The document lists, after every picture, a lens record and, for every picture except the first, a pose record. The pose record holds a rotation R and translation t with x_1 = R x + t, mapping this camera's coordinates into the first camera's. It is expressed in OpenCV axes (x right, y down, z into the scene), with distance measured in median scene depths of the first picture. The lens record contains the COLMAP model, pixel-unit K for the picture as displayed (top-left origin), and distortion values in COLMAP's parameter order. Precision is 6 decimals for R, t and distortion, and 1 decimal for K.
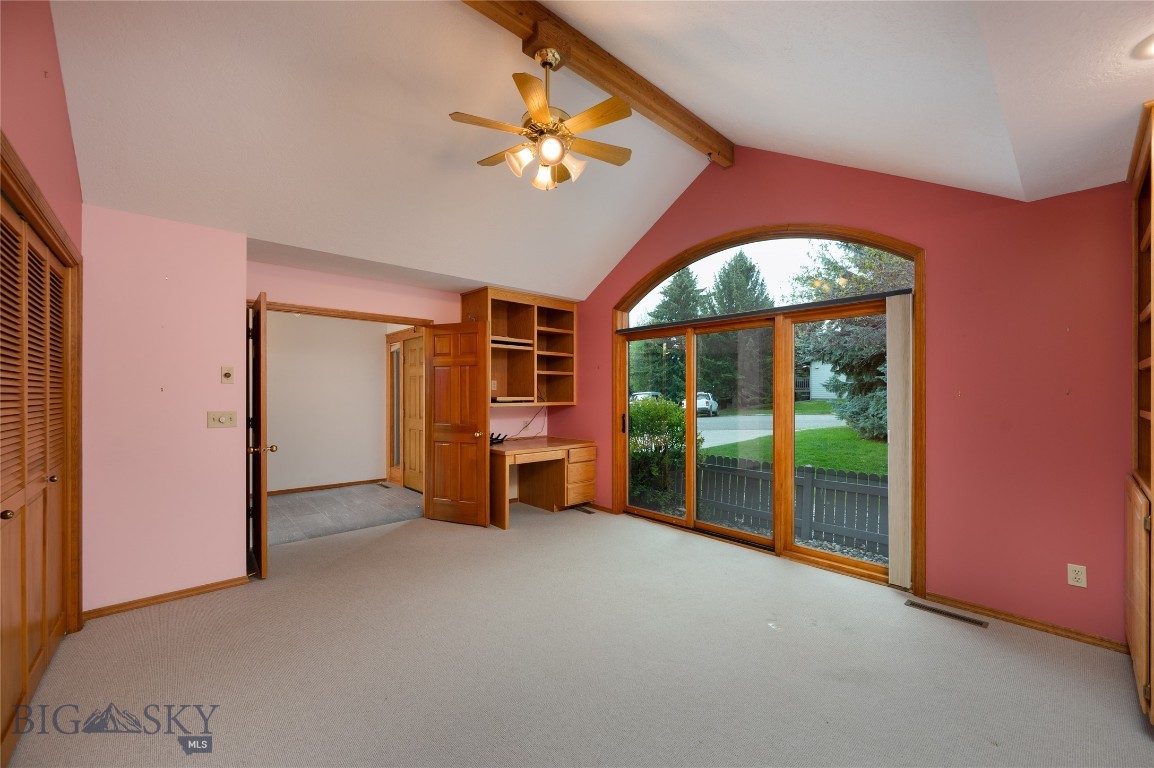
lens RADIAL K [[454.6, 0, 572.4], [0, 454.6, 385.6], [0, 0, 1]] dist [0.001410, 0.000077]
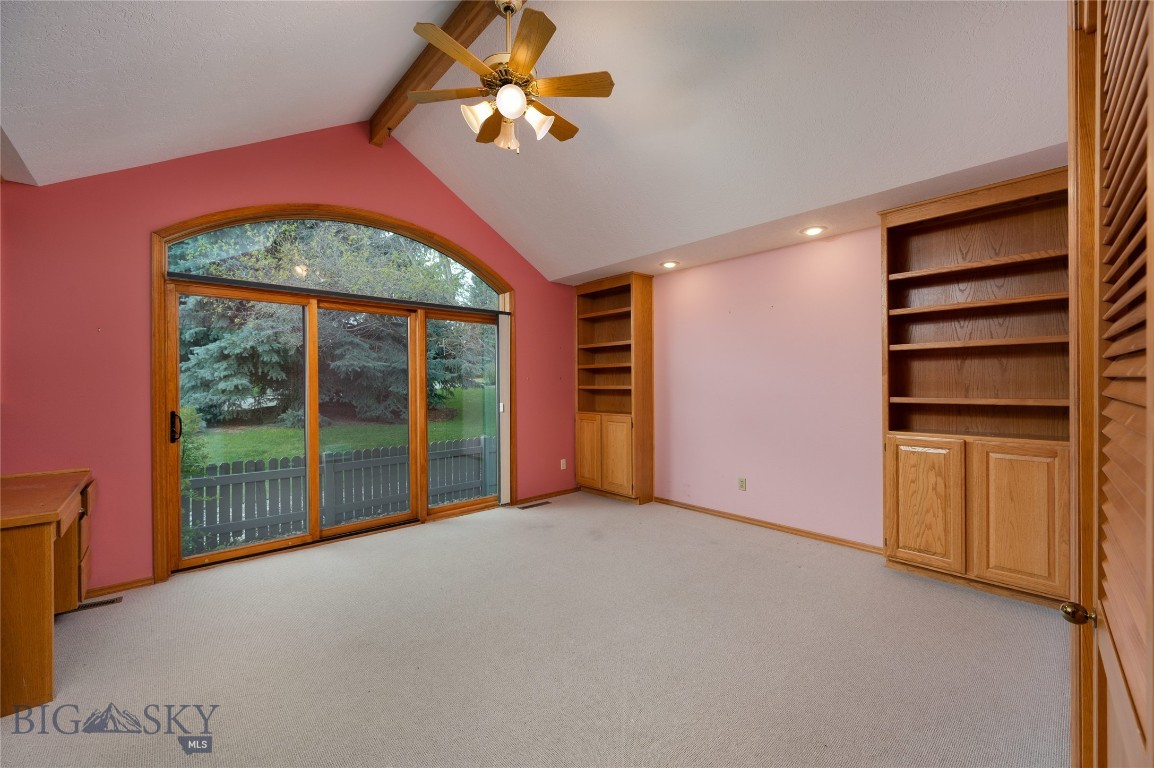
lens RADIAL K [[454.6, 0, 572.4], [0, 454.6, 385.6], [0, 0, 1]] dist [0.001410, 0.000077]
pose [[0.000242, 0.003234, 0.999995, -0.653058], [-0.005173, 0.999981, -0.003232, 0.035209], [-0.999987, -0.005172, 0.000258, 0.614641]]
